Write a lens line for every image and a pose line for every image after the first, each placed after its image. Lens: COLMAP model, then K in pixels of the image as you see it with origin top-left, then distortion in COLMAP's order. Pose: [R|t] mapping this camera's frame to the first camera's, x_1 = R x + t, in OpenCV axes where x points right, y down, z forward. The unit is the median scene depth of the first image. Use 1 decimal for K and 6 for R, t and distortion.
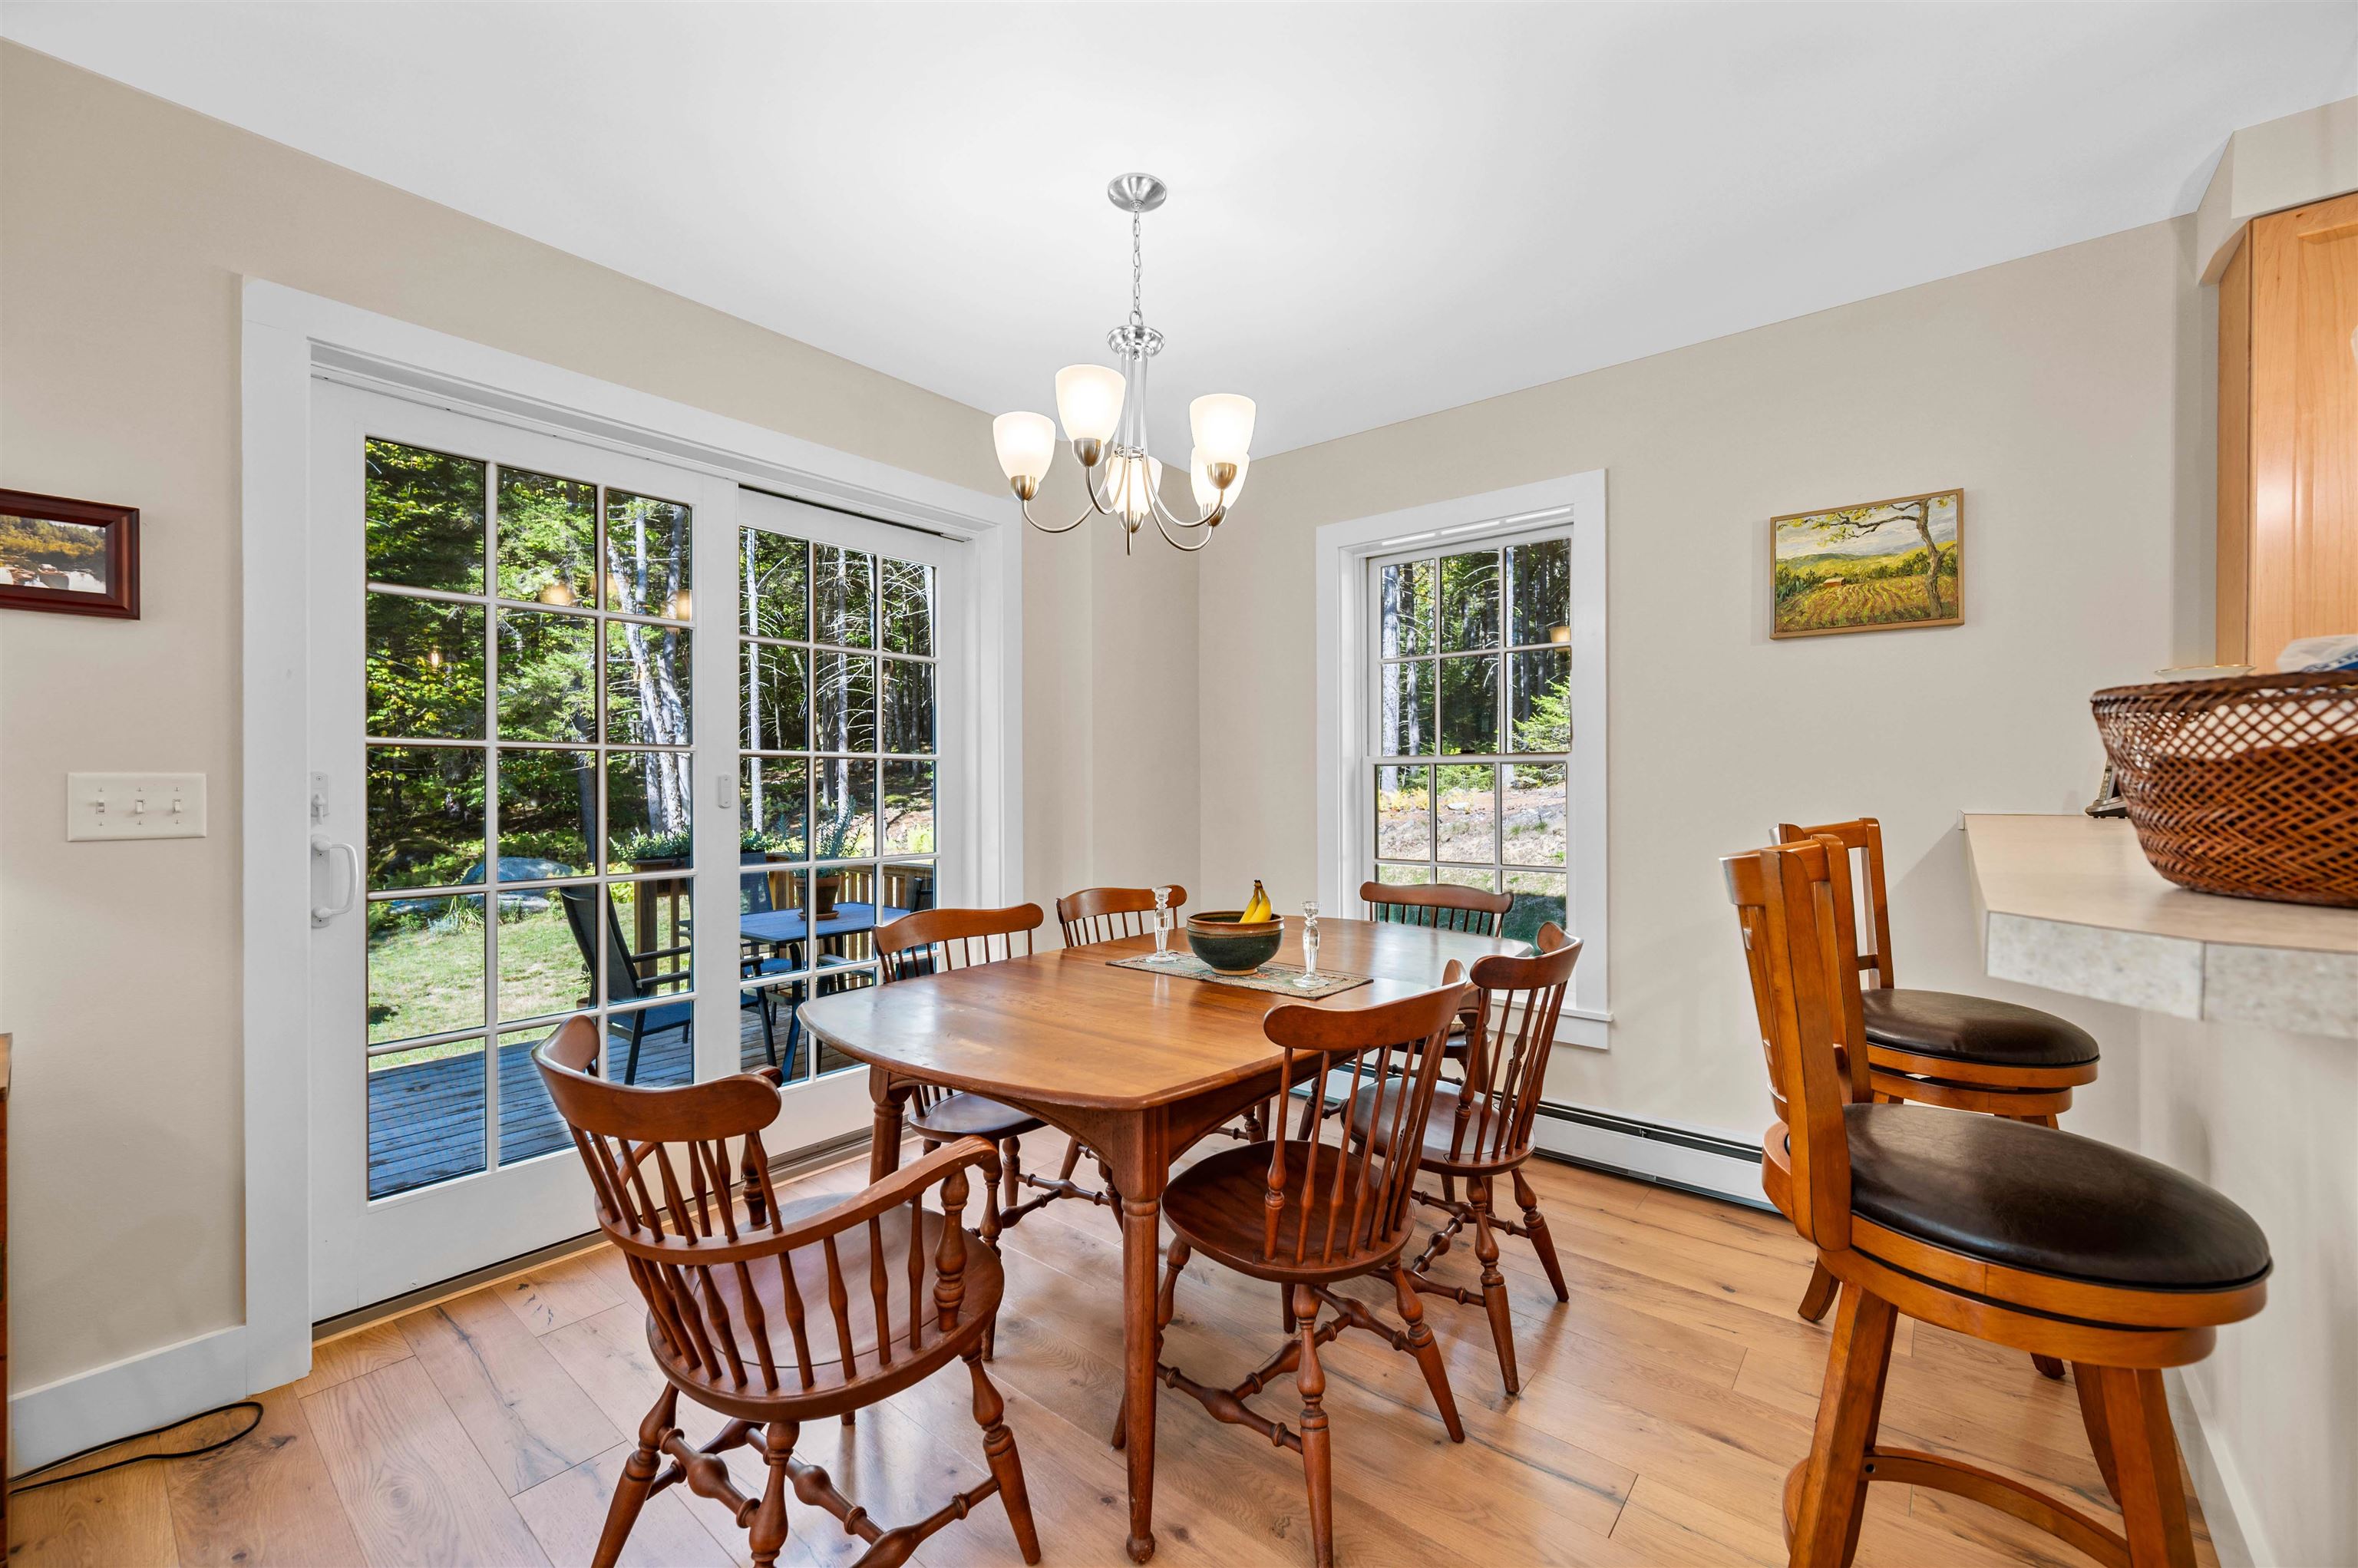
lens RADIAL K [[941.8, 0, 1178.6], [0, 941.8, 783.1], [0, 0, 1]] dist [0.000224, -0.000406]
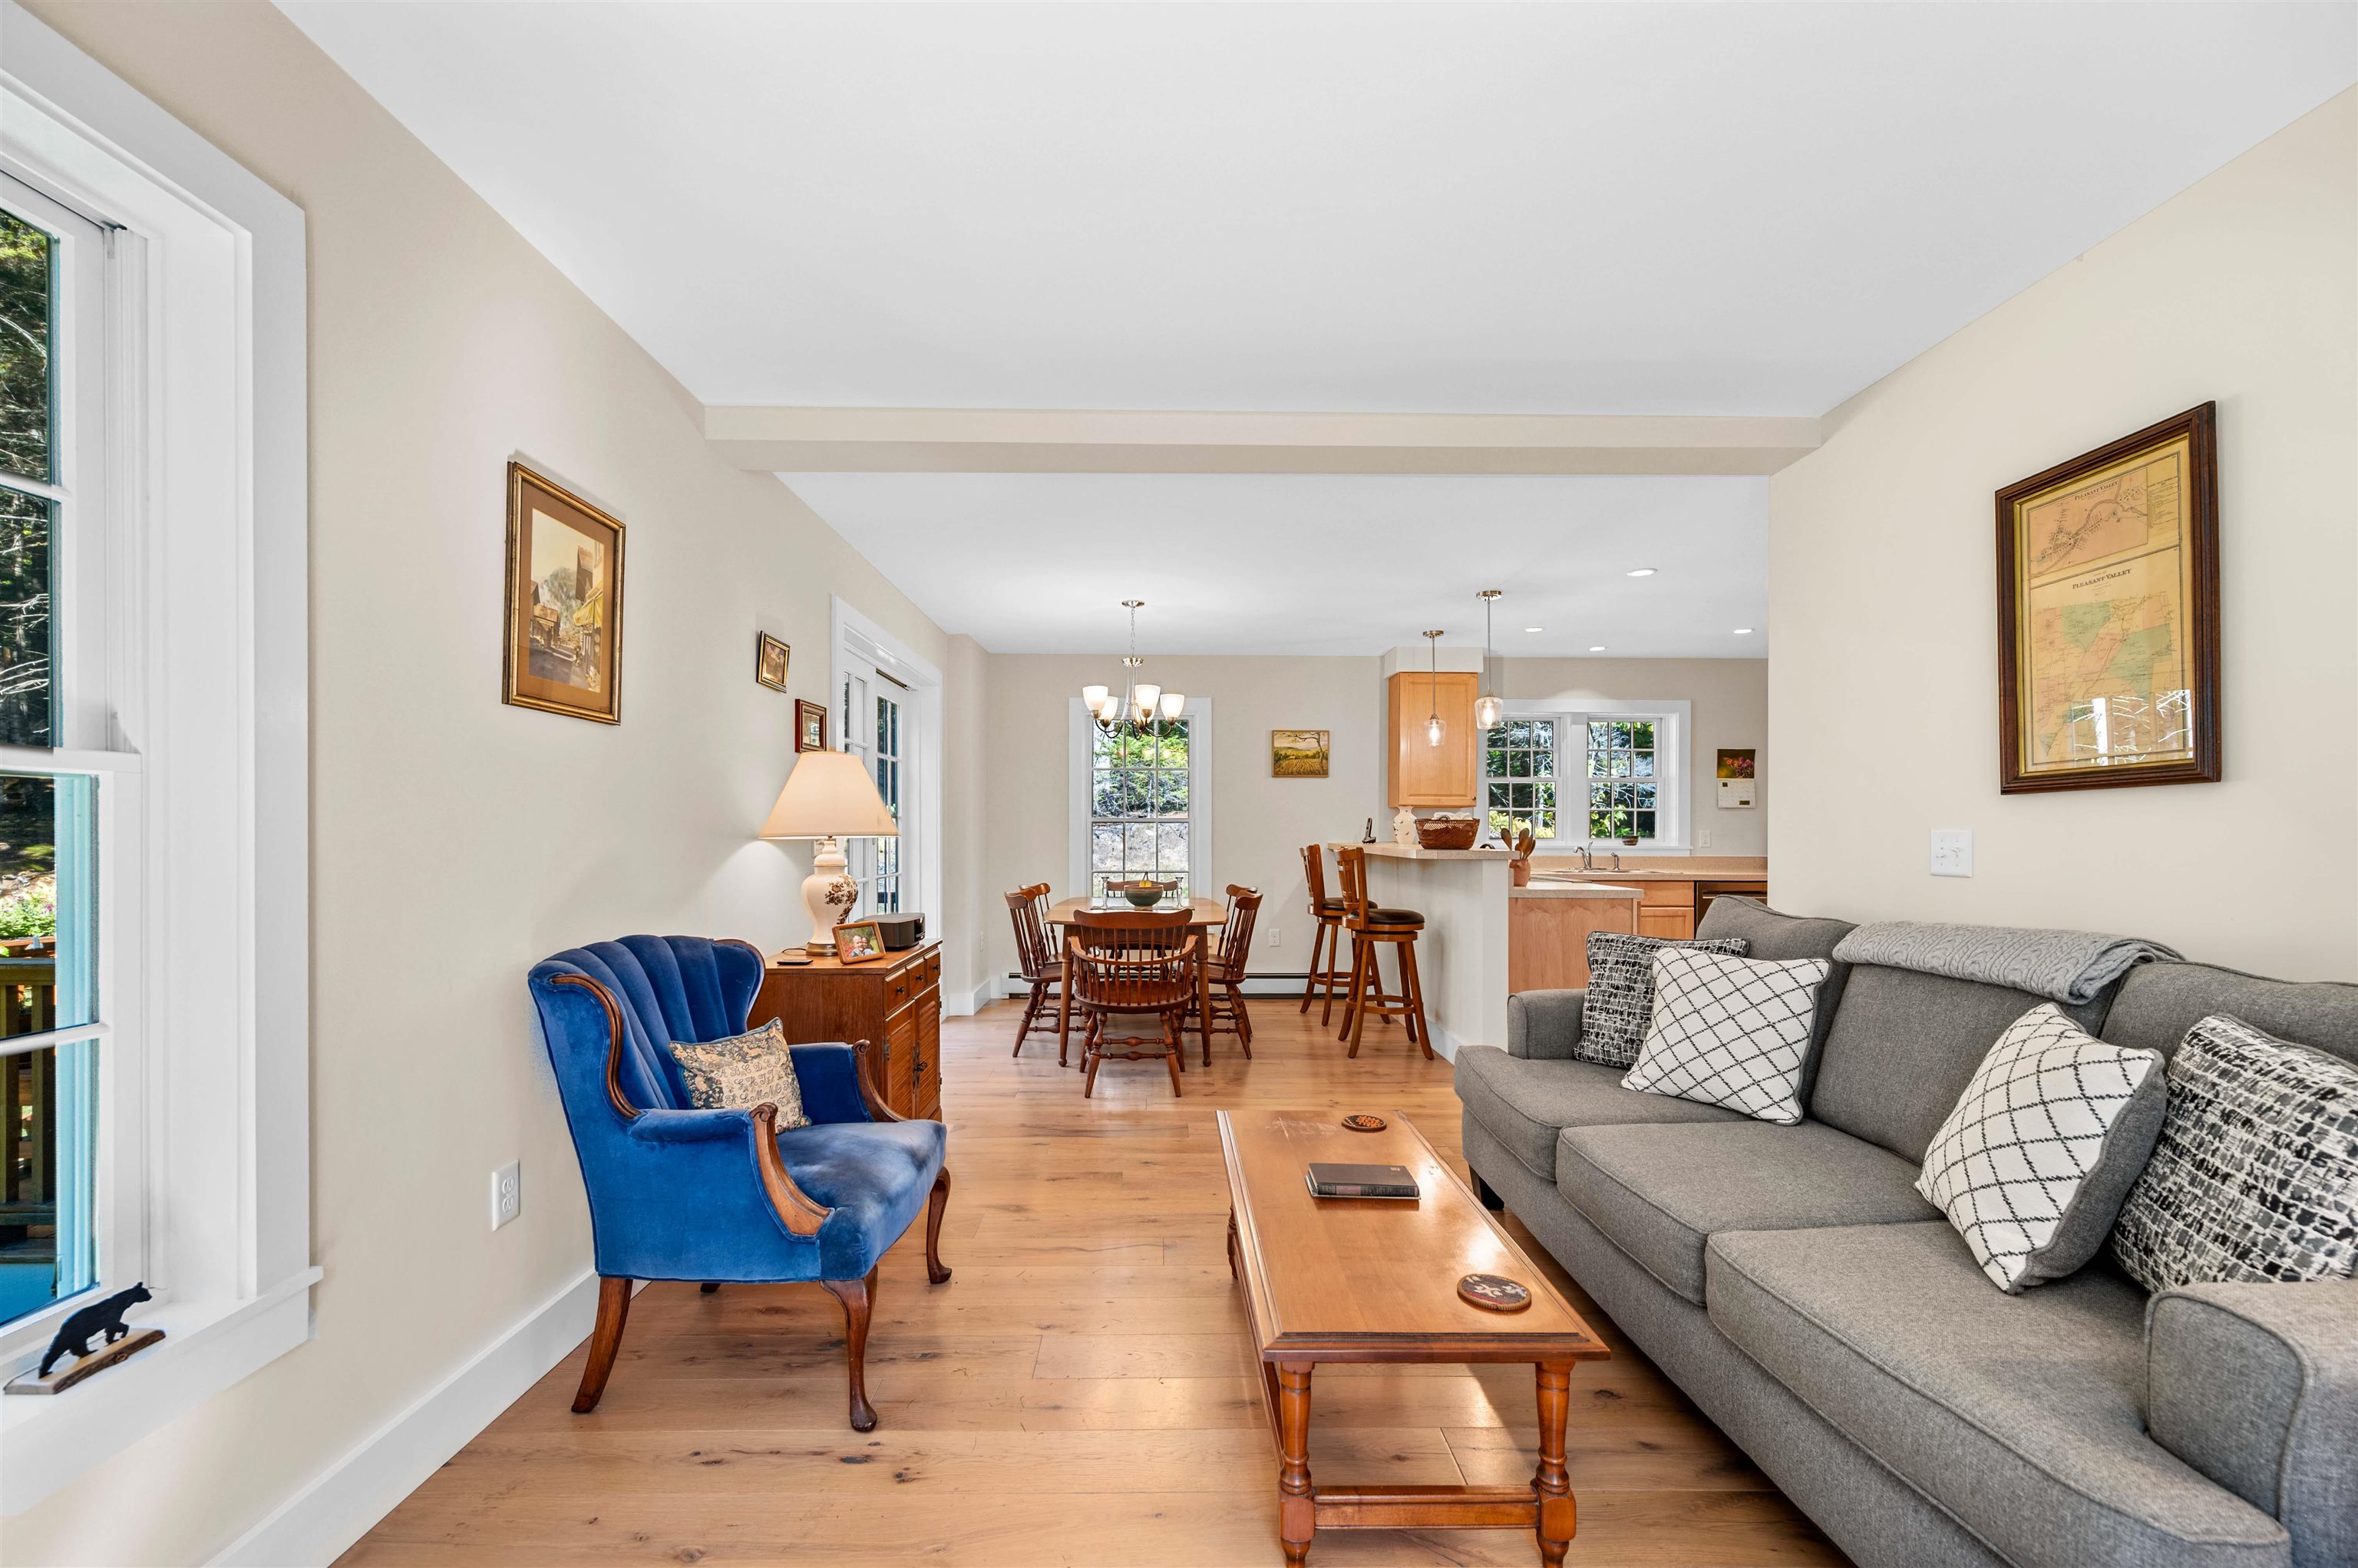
lens RADIAL K [[941.8, 0, 1163.4], [0, 941.8, 829.0], [0, 0, 1]] dist [0.000224, -0.000406]
pose [[0.762689, 0.001518, 0.646764, -1.568068], [-0.001353, 0.999999, -0.000751, -0.008813], [-0.646764, -0.000303, 0.762690, -0.963013]]
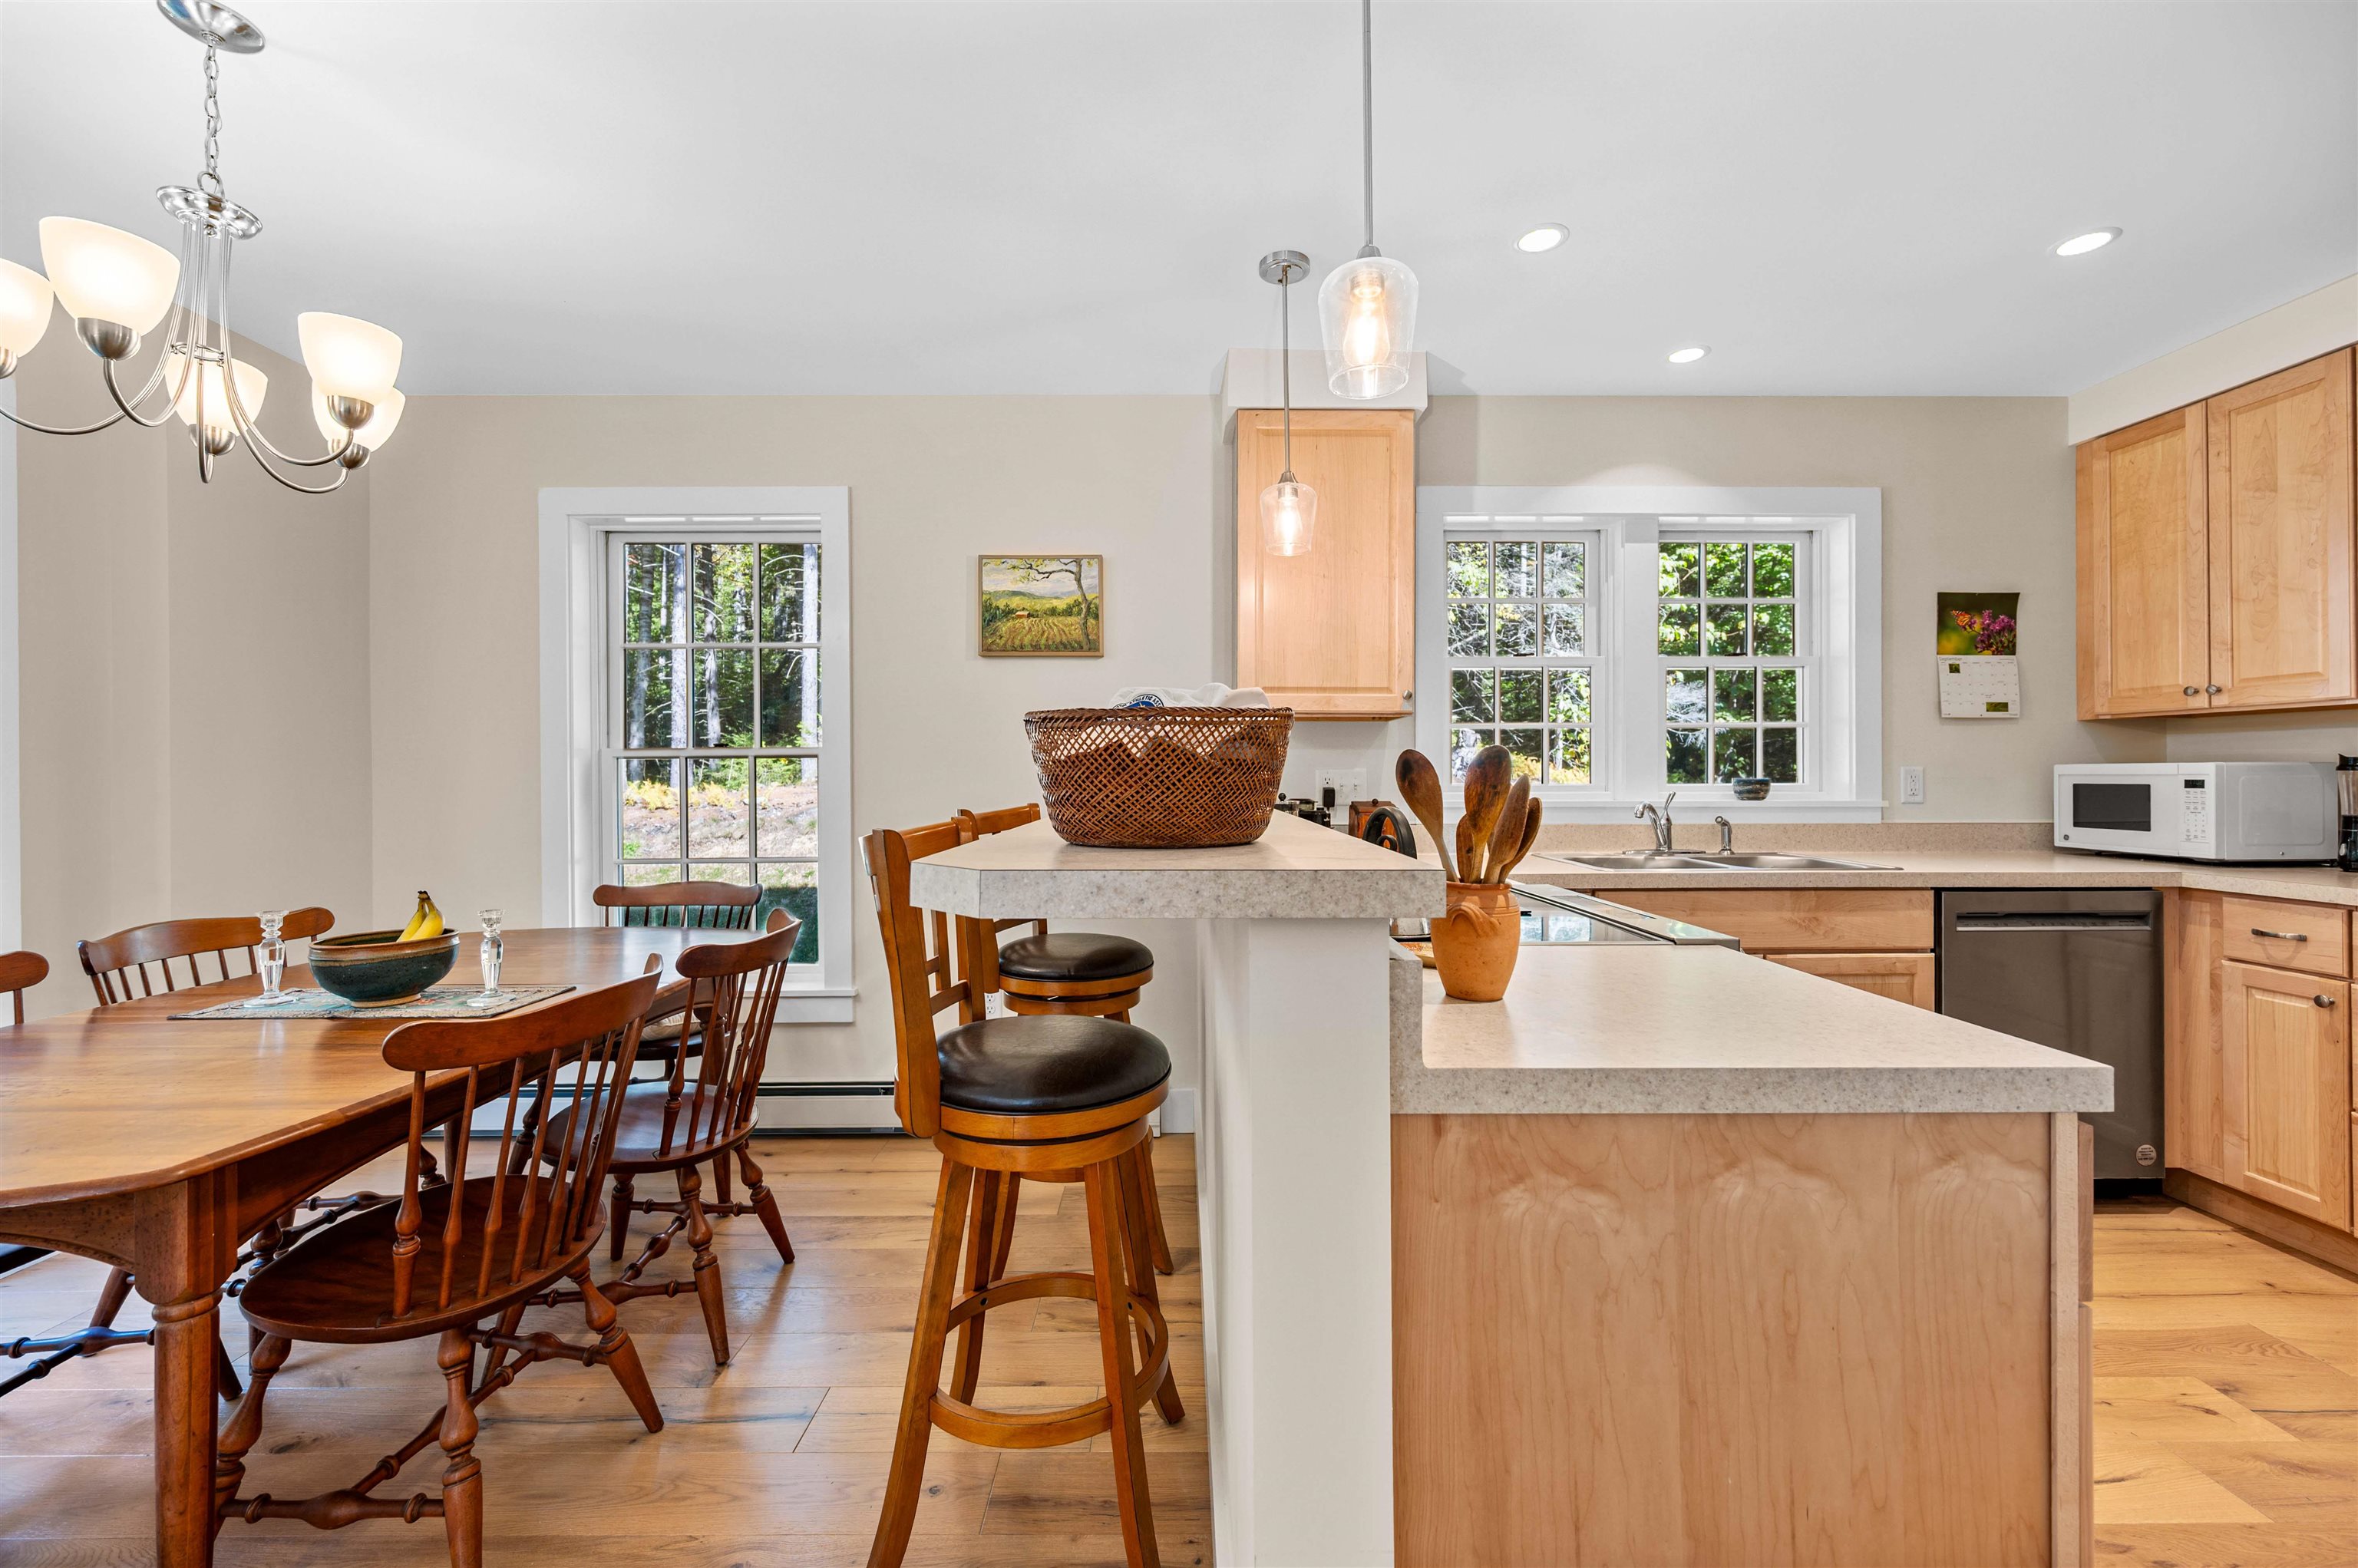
lens RADIAL K [[941.8, 0, 1177.9], [0, 941.8, 774.2], [0, 0, 1]] dist [0.000224, -0.000406]
pose [[0.764828, -0.002243, 0.644230, 0.058645], [0.004189, 0.999990, -0.001493, 0.000681], [-0.644220, 0.003841, 0.764830, -0.100784]]
